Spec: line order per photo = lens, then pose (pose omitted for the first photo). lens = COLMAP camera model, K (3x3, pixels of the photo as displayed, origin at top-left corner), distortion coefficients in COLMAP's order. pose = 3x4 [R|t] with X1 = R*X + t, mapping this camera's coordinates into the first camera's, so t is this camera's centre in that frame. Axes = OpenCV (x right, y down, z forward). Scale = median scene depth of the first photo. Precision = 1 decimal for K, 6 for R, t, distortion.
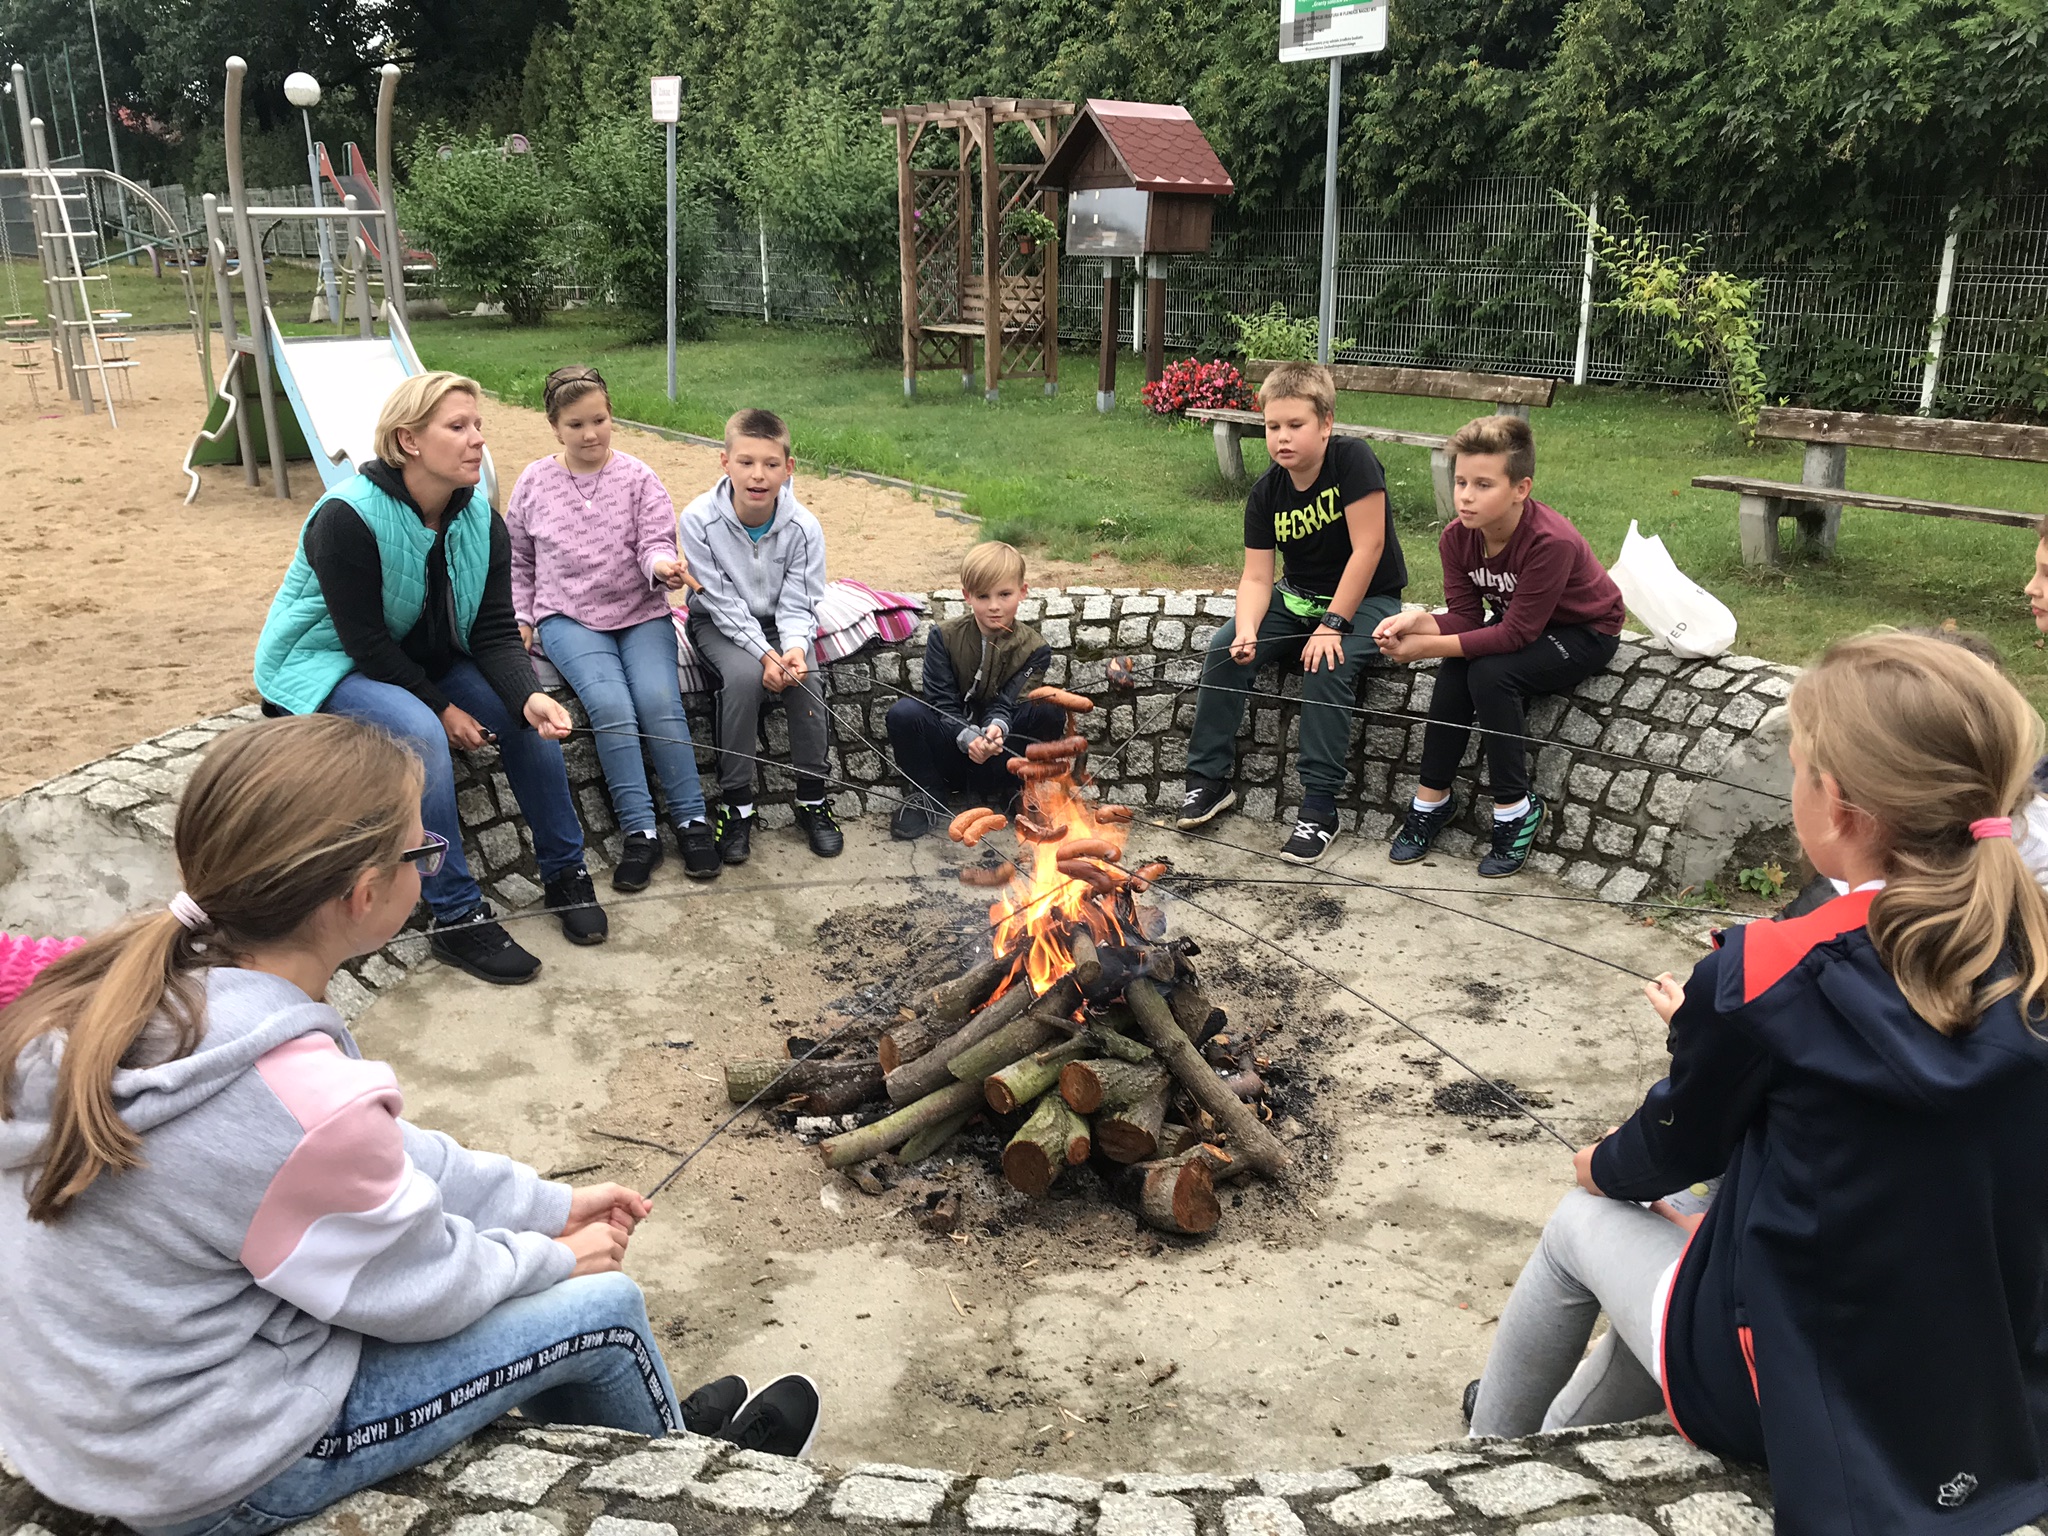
lens RADIAL K [[1645.9, 0, 1024.0], [0, 1645.9, 768.0], [0, 0, 1]] dist [0.043106, -0.093932]
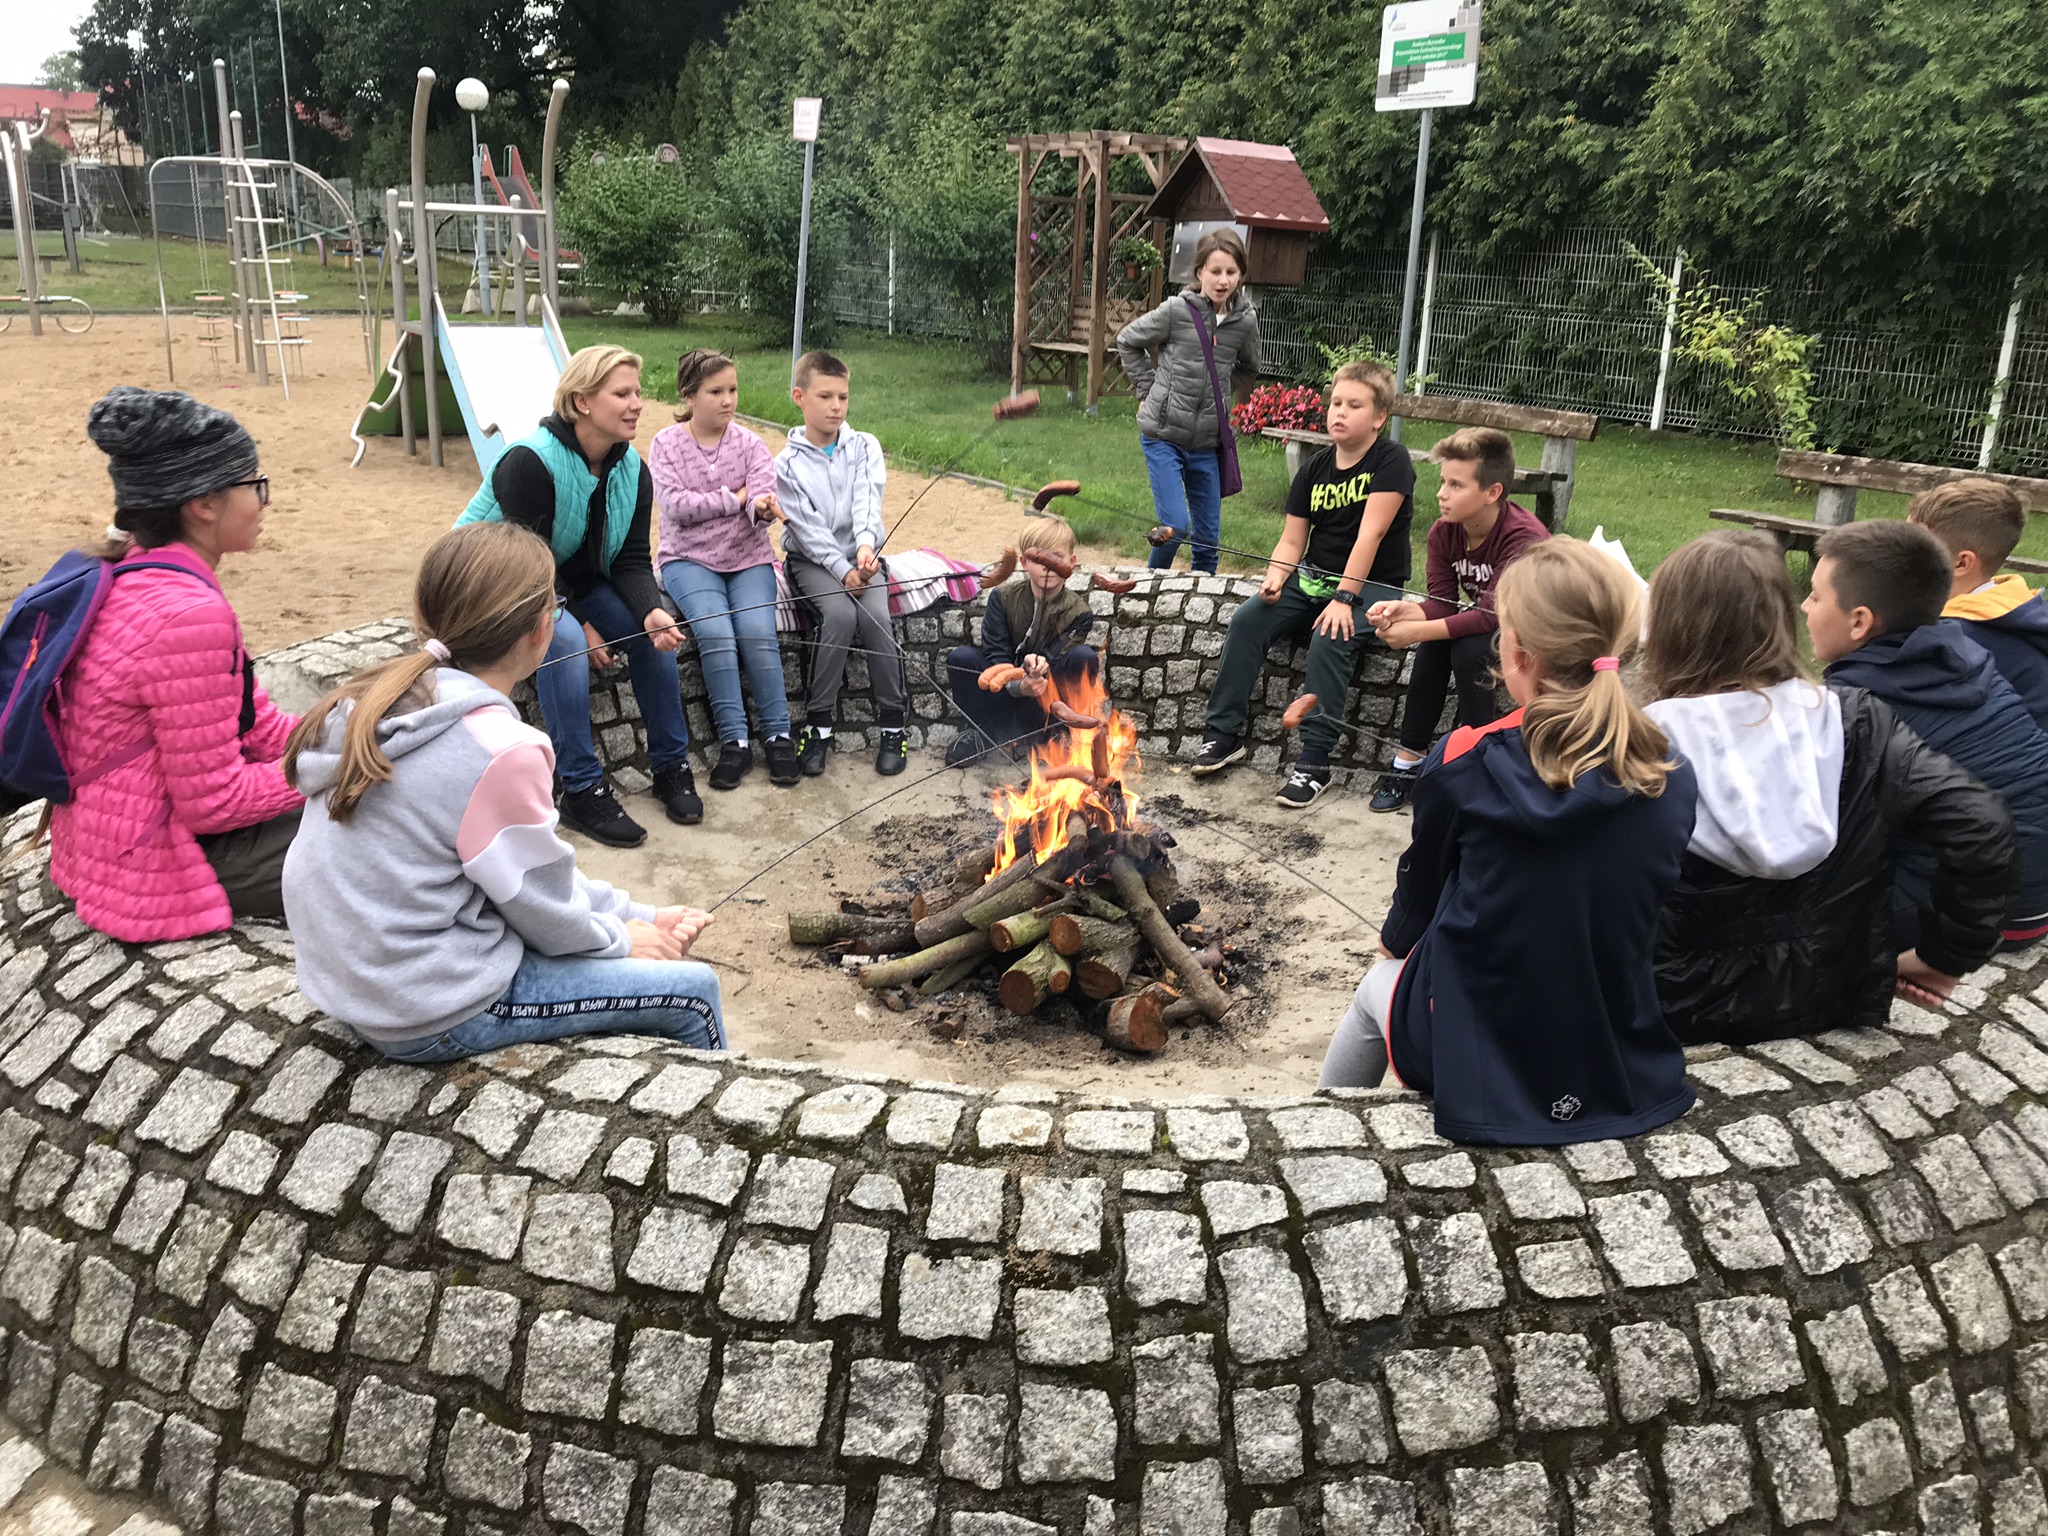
lens RADIAL K [[1917.6, 0, 1070.5], [0, 1917.6, 877.2], [0, 0, 1]] dist [0.060172, -0.163430]
pose [[0.995830, 0.066621, -0.062327, 0.070801], [-0.067048, 0.997738, -0.004768, 0.088206], [0.061868, 0.008927, 0.998044, -0.256128]]
